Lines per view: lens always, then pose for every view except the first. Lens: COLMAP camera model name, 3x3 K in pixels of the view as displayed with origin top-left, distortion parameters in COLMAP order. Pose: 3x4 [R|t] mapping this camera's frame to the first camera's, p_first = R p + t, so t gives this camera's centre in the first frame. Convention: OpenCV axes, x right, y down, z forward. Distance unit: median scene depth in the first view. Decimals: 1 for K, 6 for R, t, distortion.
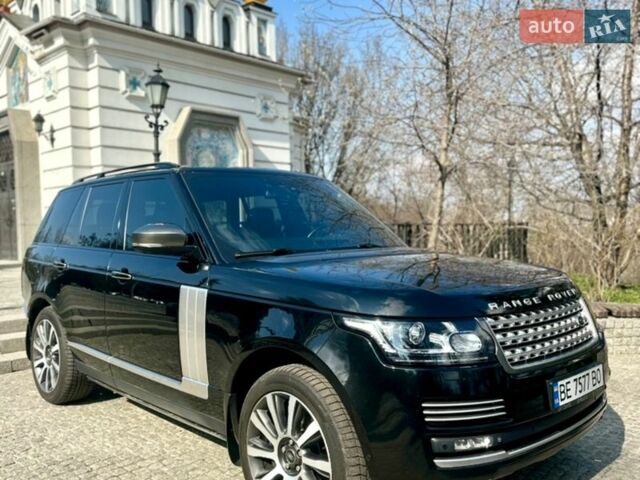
lens RADIAL K [[585.9, 0, 326.9], [0, 585.9, 241.9], [0, 0, 1]] dist [0.151933, -0.268109]
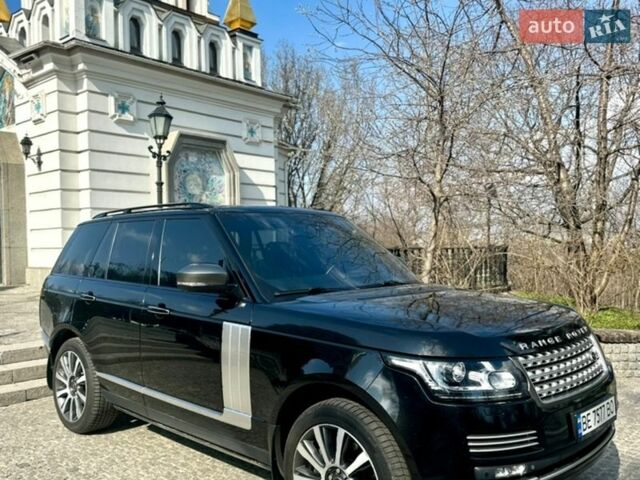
lens RADIAL K [[585.9, 0, 326.9], [0, 585.9, 241.9], [0, 0, 1]] dist [0.151933, -0.268109]
pose [[0.999120, 0.003209, 0.041821, -0.040151], [-0.001891, 0.999502, -0.031512, -0.015115], [-0.041901, 0.031405, 0.998628, -0.031961]]
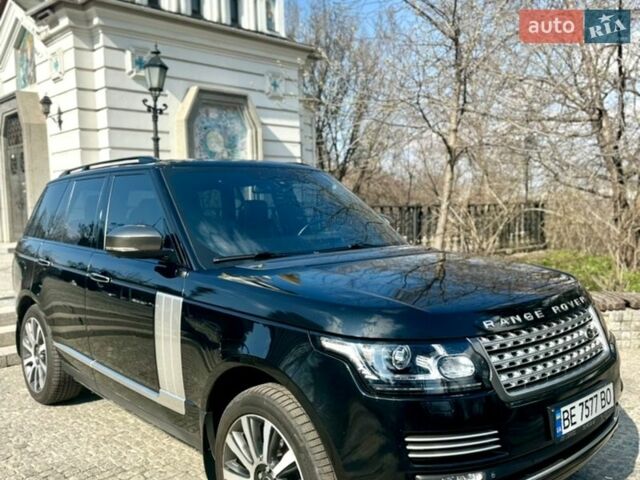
lens RADIAL K [[589.2, 0, 320.0], [0, 589.2, 240.0], [0, 0, 1]] dist [0.136560, -0.246316]
pose [[0.999276, -0.005564, -0.037631, 0.018022], [0.006916, 0.999332, 0.035882, -0.015679], [0.037406, -0.036116, 0.998647, 0.028599]]
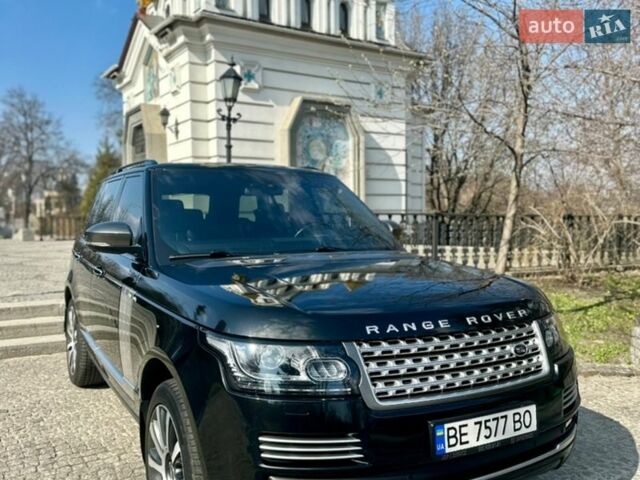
lens RADIAL K [[589.2, 0, 320.0], [0, 589.2, 240.0], [0, 0, 1]] dist [0.136560, -0.246316]
pose [[0.968792, 0.024778, -0.246633, 0.124033], [-0.019718, 0.999542, 0.022968, -0.012533], [0.247089, -0.017388, 0.968837, 0.041943]]
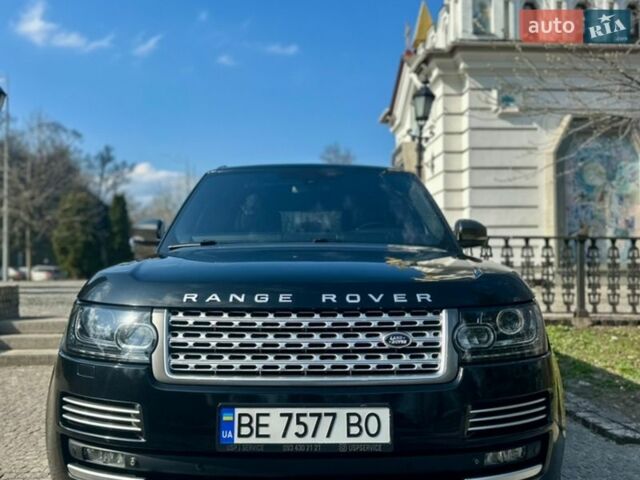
lens RADIAL K [[609.8, 0, 319.0], [0, 609.8, 247.2], [0, 0, 1]] dist [0.153562, -0.285990]
pose [[0.728505, 0.001116, -0.685040, 0.286261], [-0.028538, 0.999180, -0.028721, 0.017889], [0.684446, 0.040473, 0.727939, 0.155611]]
